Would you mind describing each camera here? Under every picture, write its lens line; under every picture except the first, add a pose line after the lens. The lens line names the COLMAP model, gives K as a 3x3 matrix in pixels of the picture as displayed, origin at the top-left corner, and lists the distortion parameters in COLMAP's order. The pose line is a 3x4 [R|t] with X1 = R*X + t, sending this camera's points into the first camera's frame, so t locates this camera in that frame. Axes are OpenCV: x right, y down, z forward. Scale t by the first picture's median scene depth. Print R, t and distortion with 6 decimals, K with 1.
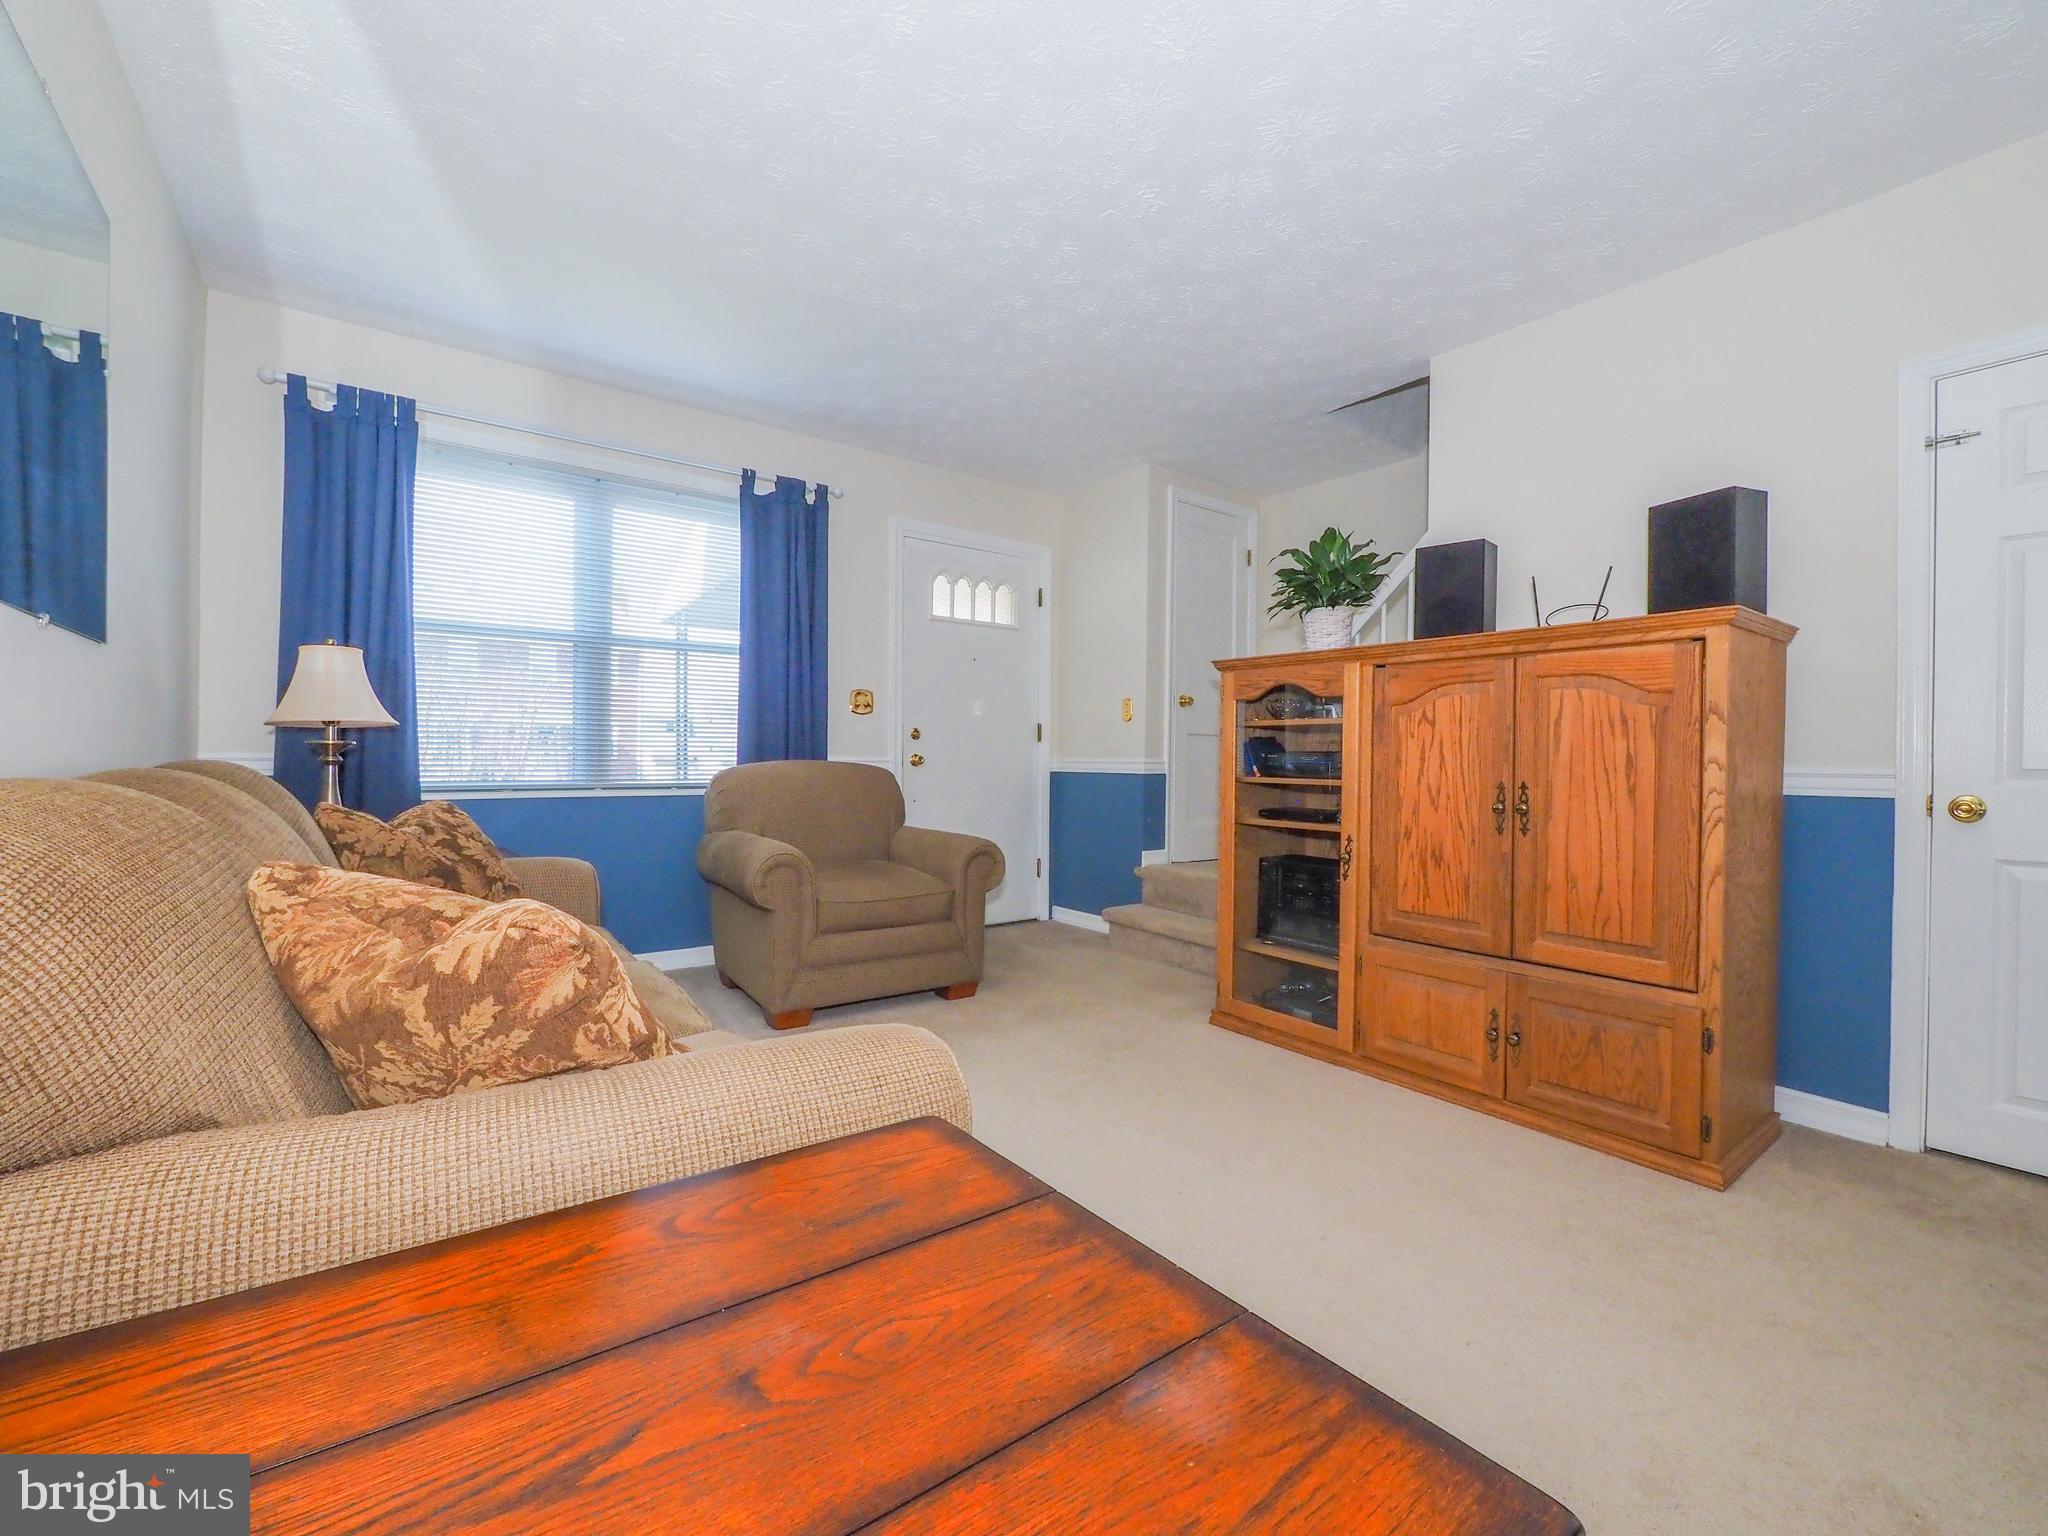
lens RADIAL K [[882.1, 0, 1019.5], [0, 882.1, 755.6], [0, 0, 1]] dist [-0.004070, -0.000562]
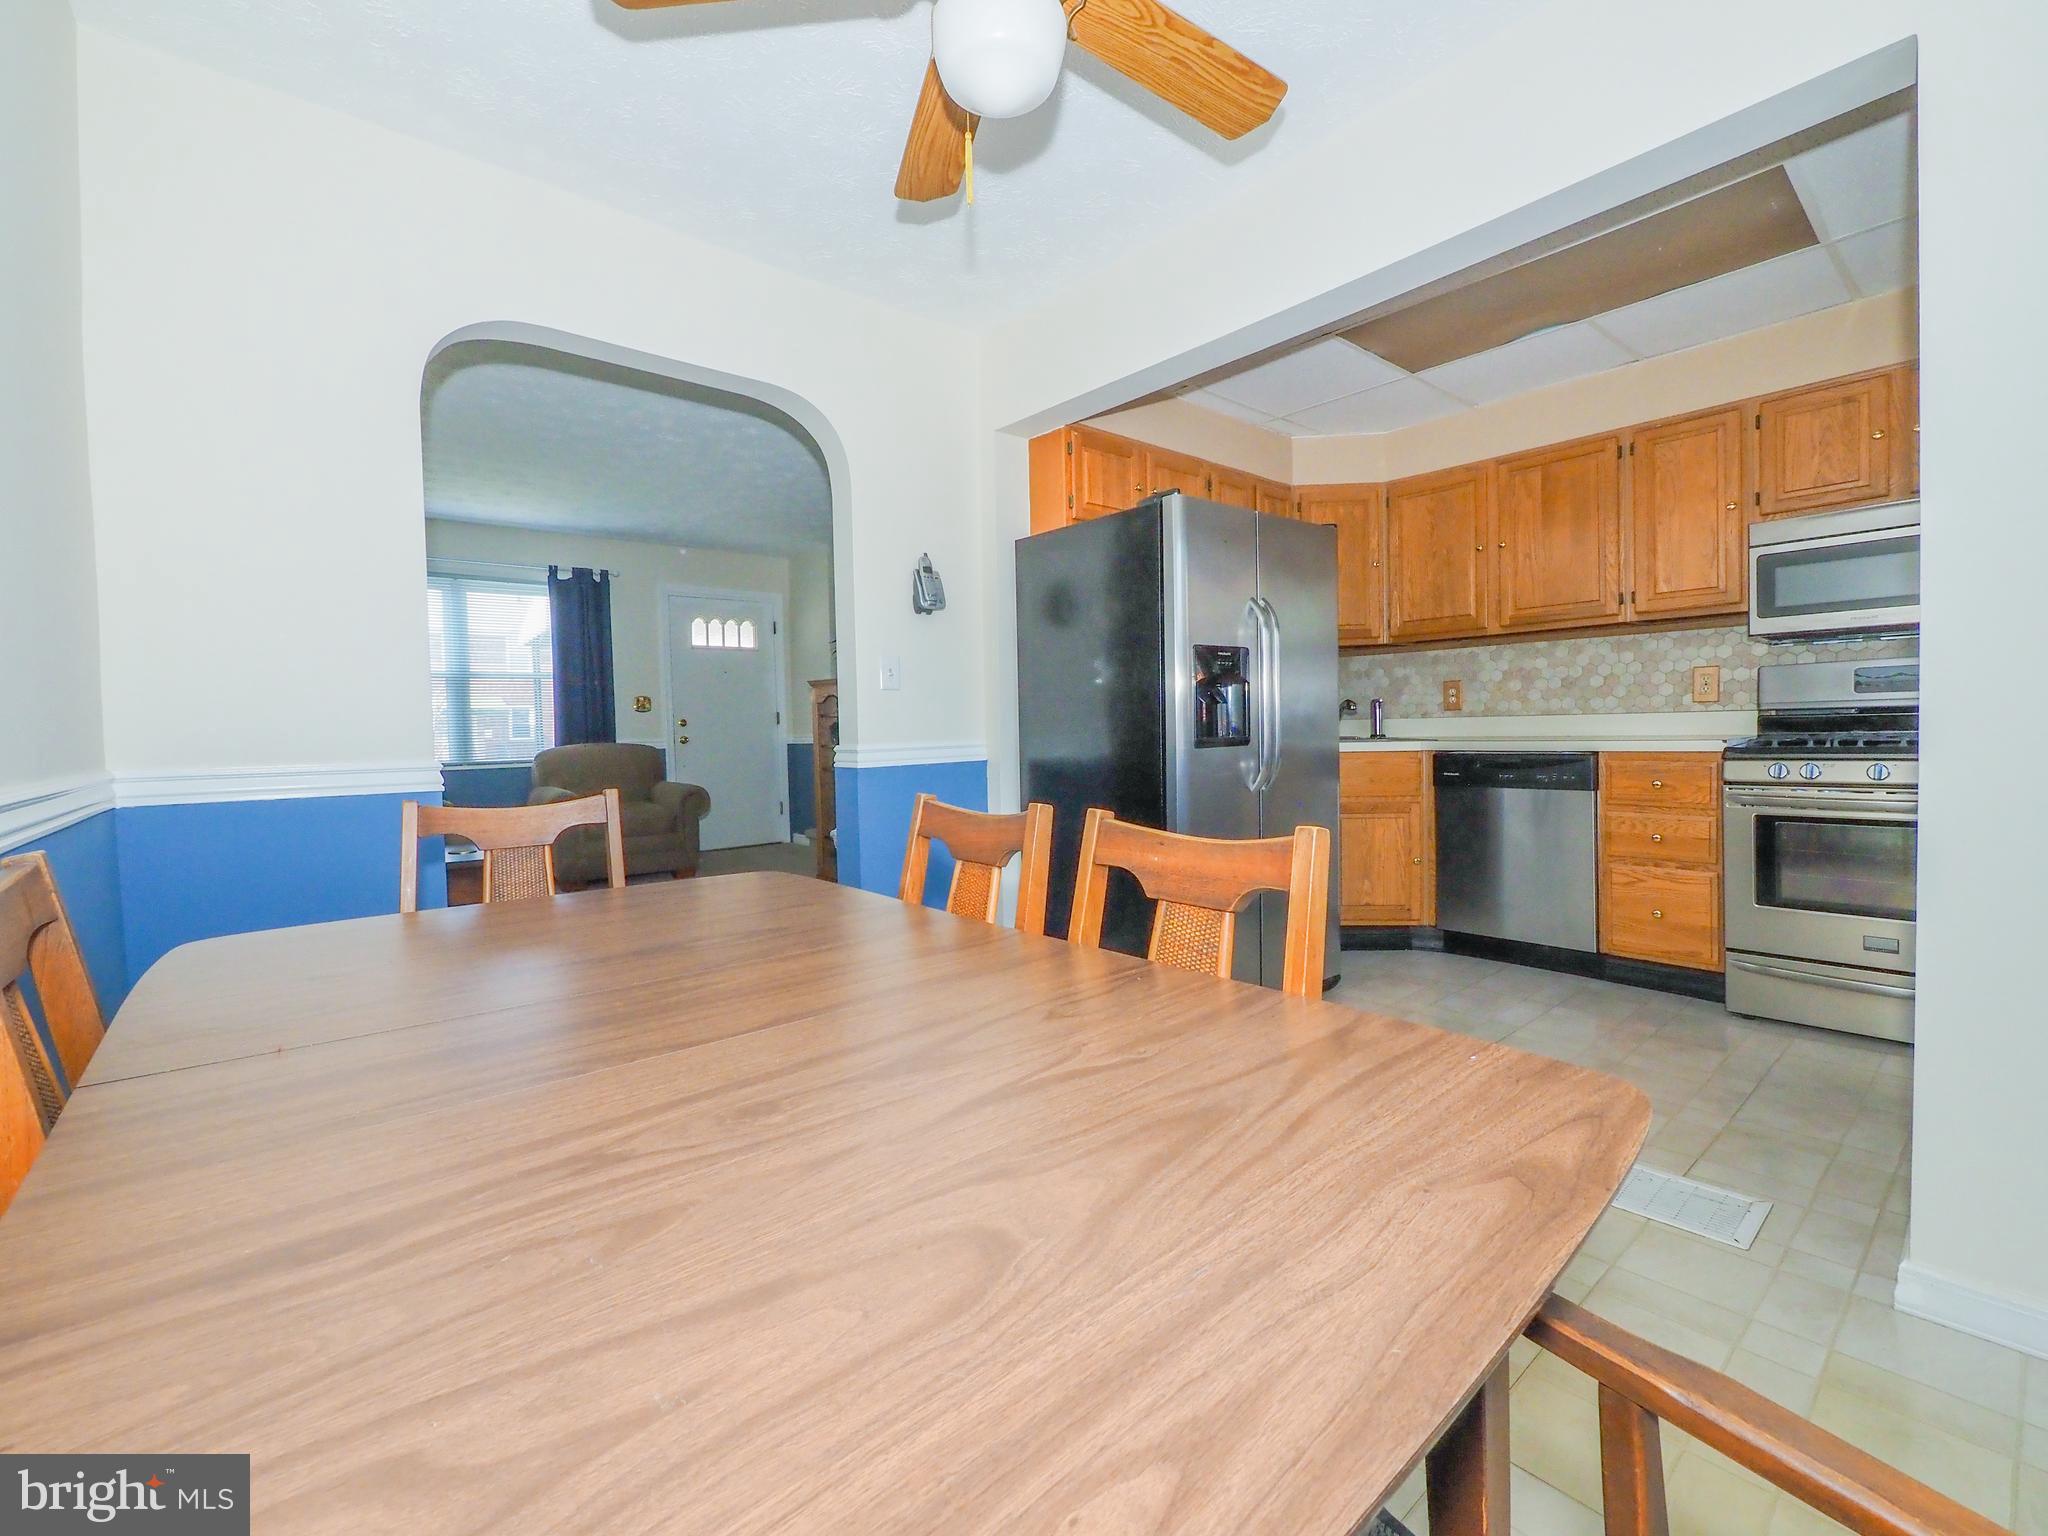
lens RADIAL K [[882.1, 0, 1008.2], [0, 882.1, 752.2], [0, 0, 1]] dist [-0.004070, -0.000562]
pose [[0.997513, -0.035473, 0.060913, 0.382233], [0.033562, 0.998921, 0.032114, -0.004634], [-0.061986, -0.029990, 0.997626, -0.620808]]
